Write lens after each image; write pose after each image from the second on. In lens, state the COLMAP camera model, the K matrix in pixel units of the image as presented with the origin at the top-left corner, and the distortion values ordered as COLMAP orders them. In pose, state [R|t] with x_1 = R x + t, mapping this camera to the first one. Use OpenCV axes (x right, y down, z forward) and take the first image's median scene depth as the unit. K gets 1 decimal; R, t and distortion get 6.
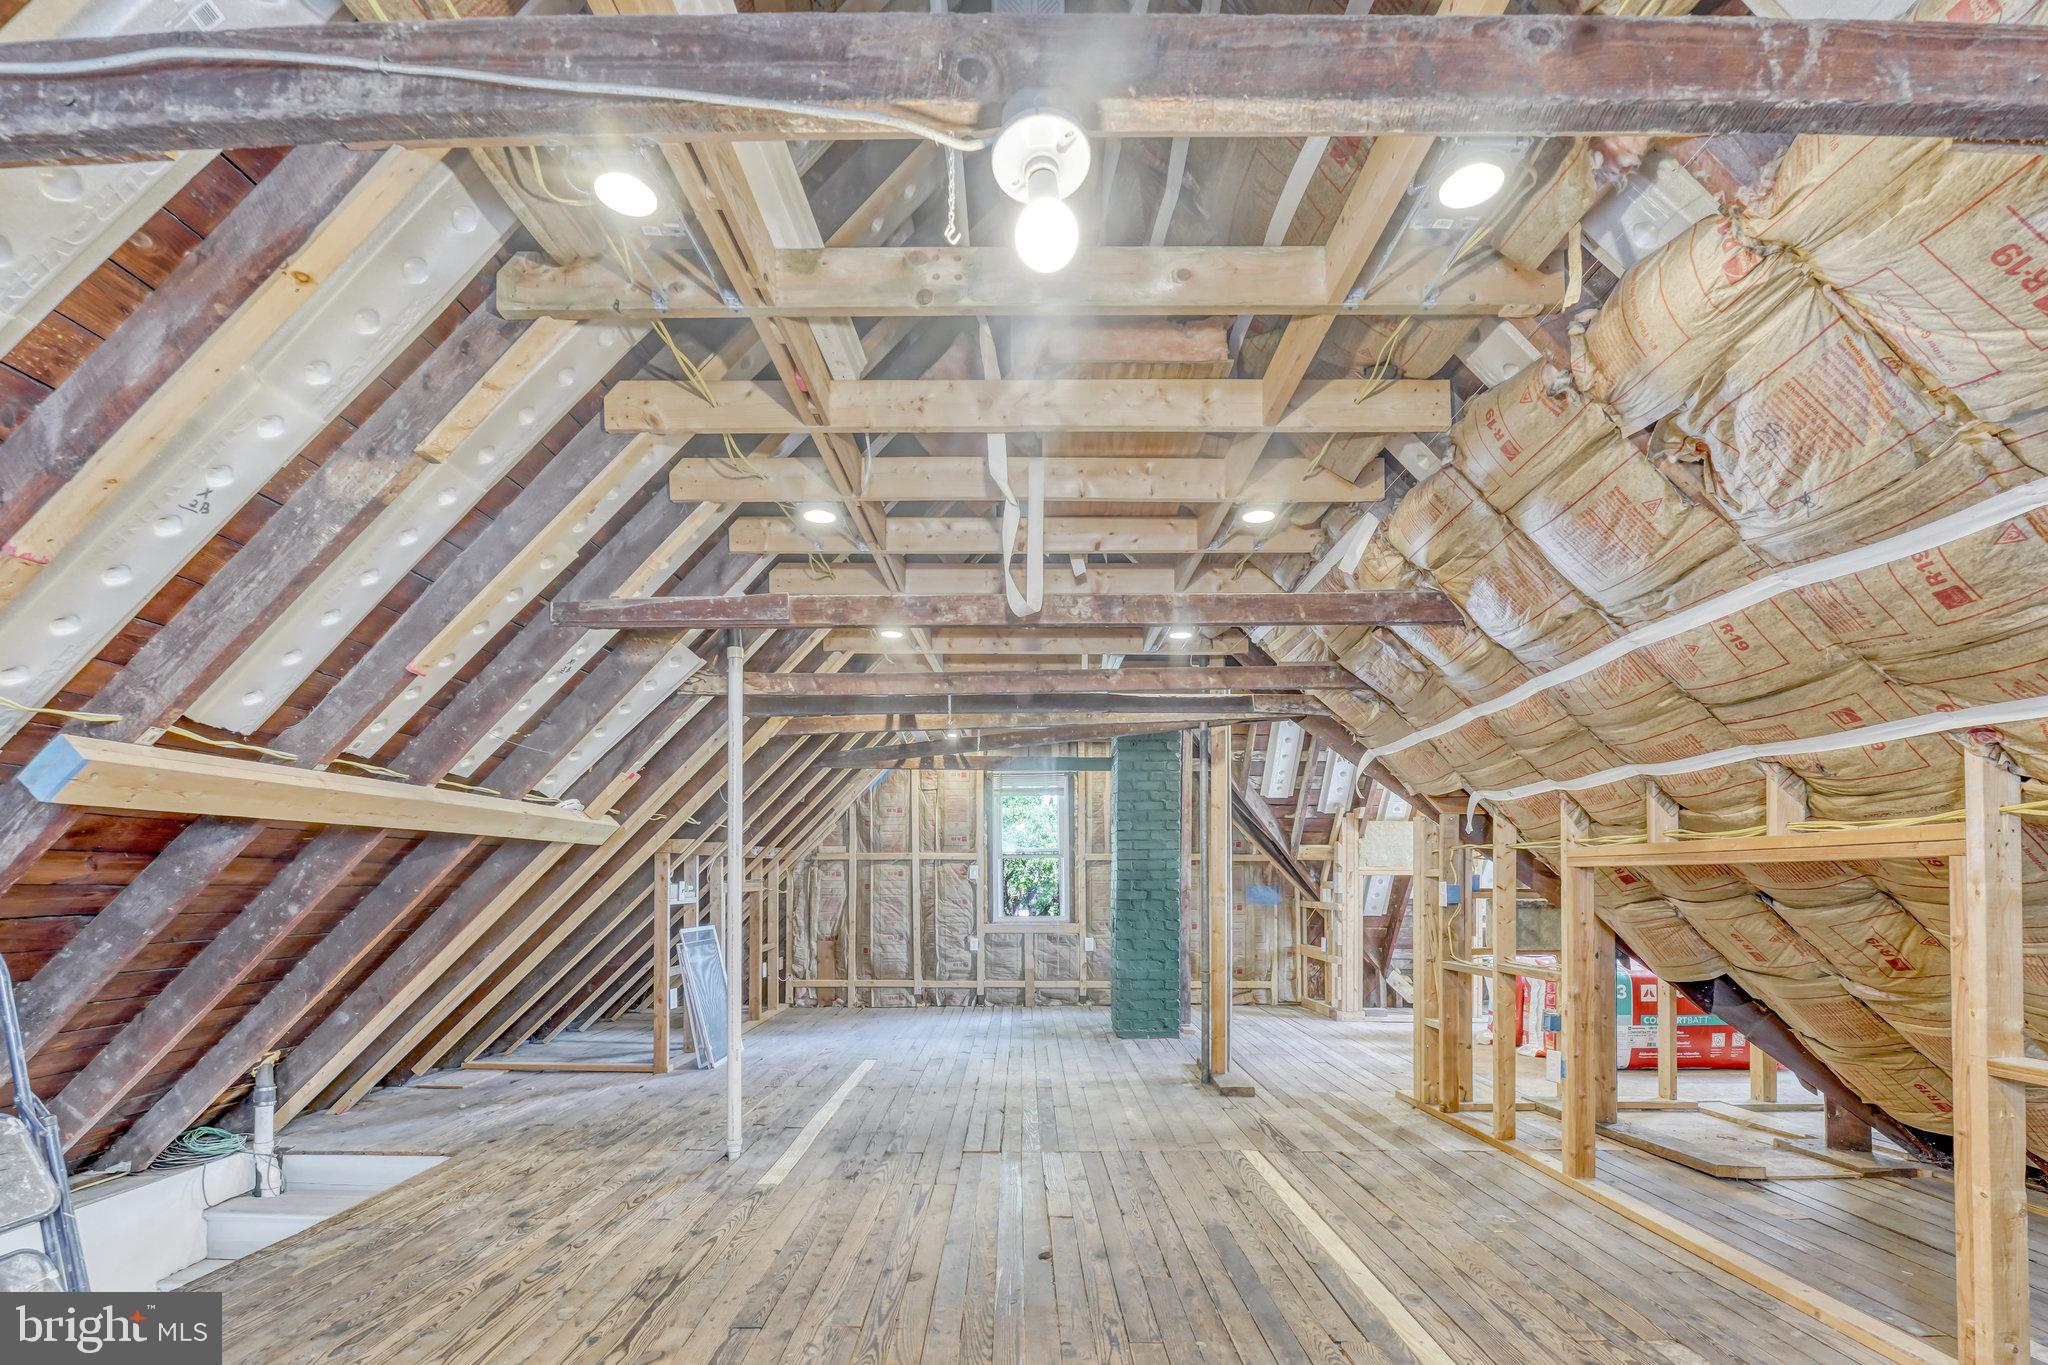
lens RADIAL K [[835.5, 0, 1105.8], [0, 835.5, 871.5], [0, 0, 1]] dist [0.000063, 0.000845]
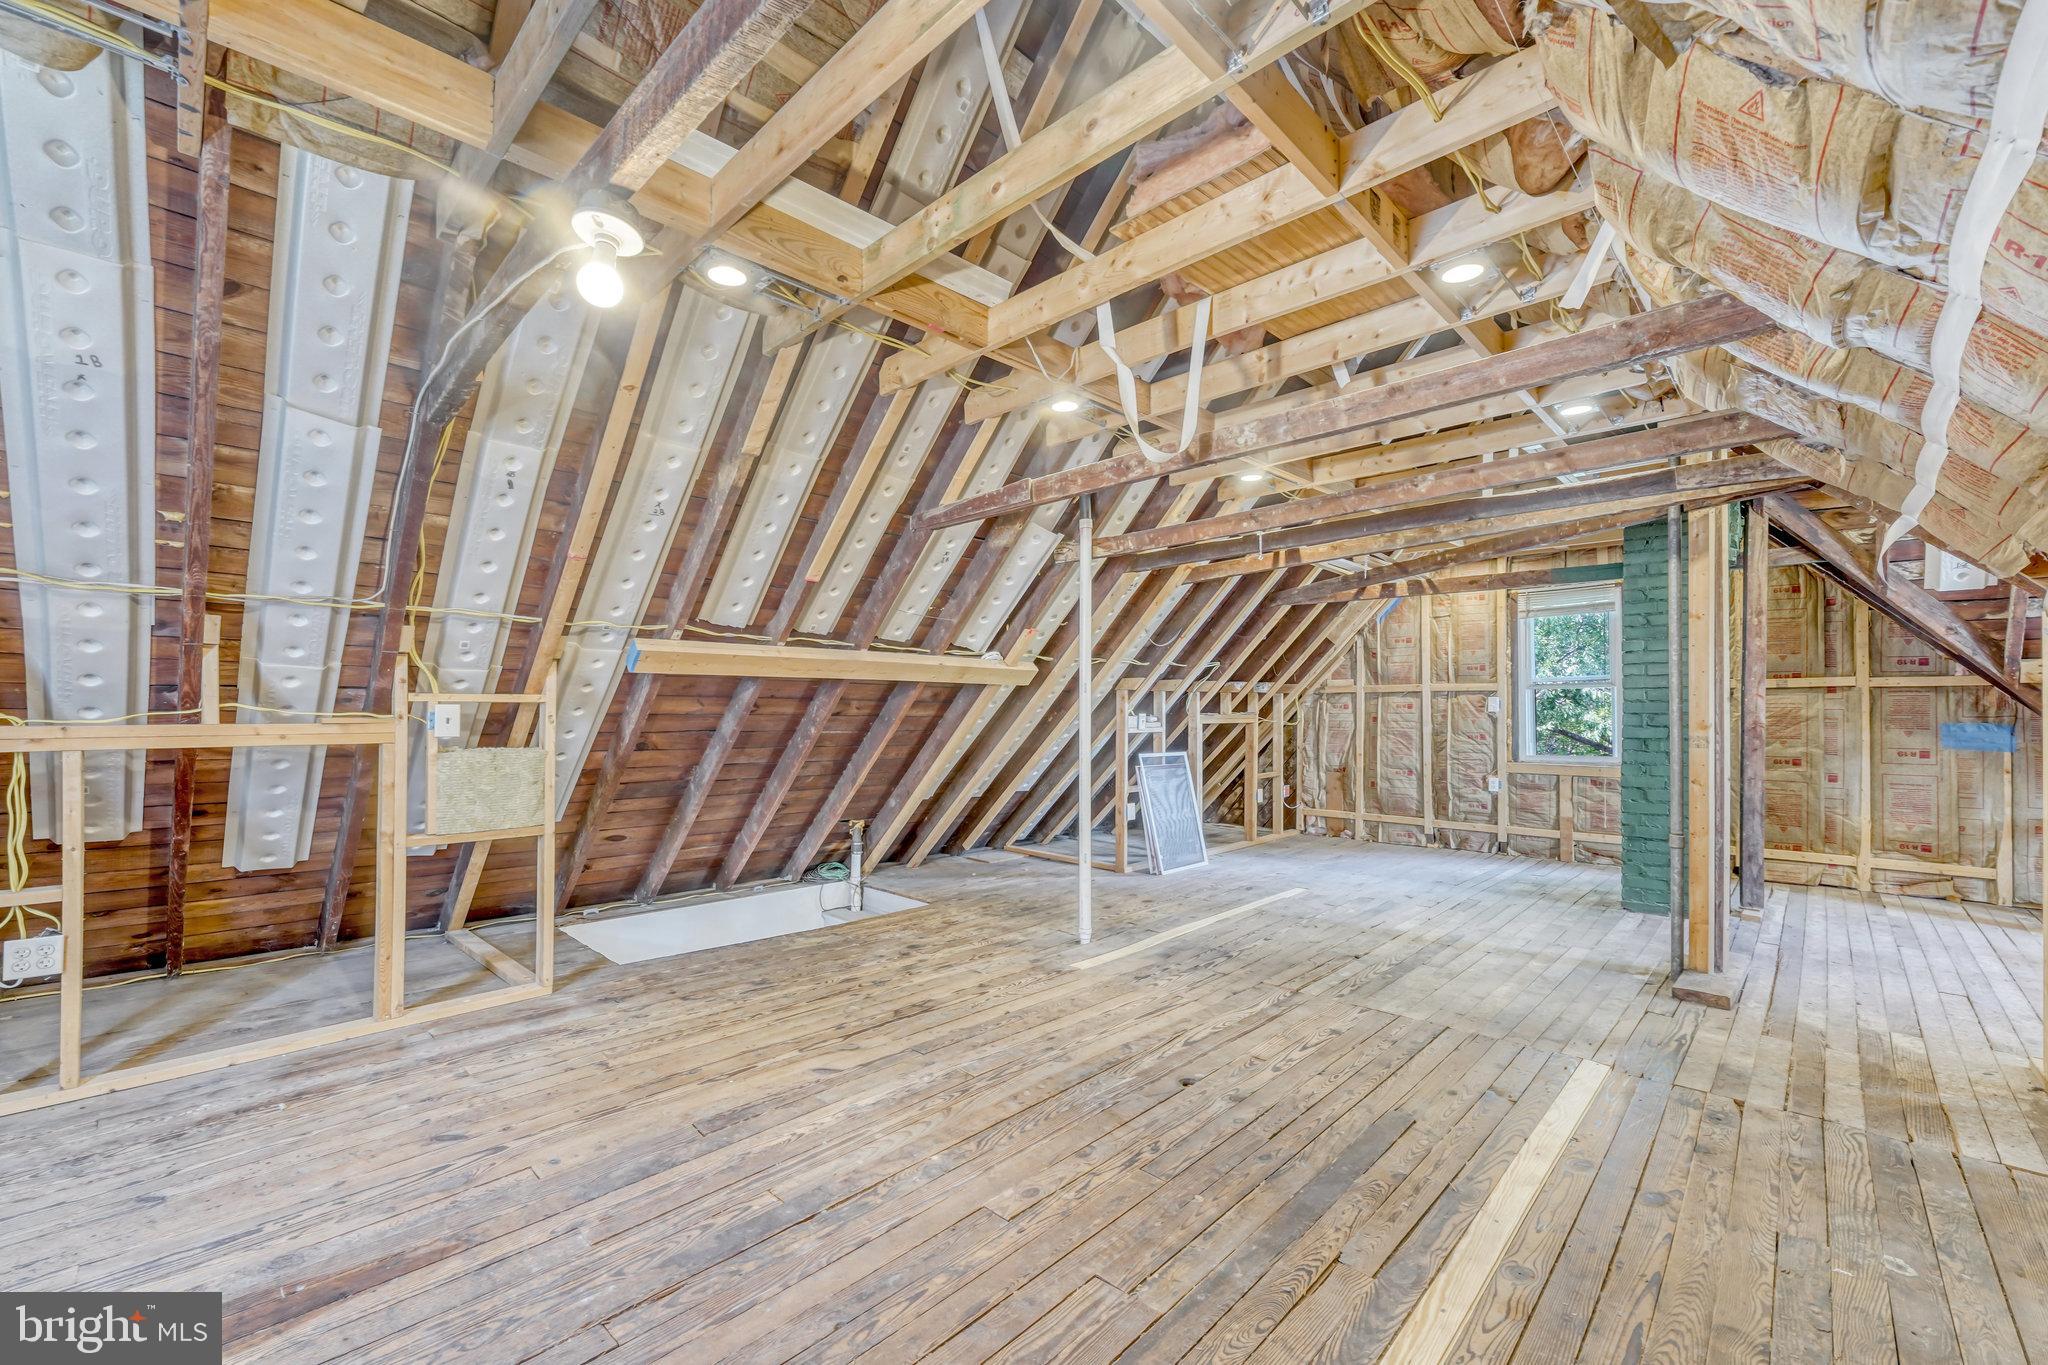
lens RADIAL K [[835.5, 0, 1081.0], [0, 835.5, 704.5], [0, 0, 1]] dist [0.000063, 0.000845]
pose [[0.739266, -0.004219, -0.673401, 0.123168], [0.004707, 0.999988, -0.001098, -0.000145], [0.673397, -0.002358, 0.739277, 0.037164]]
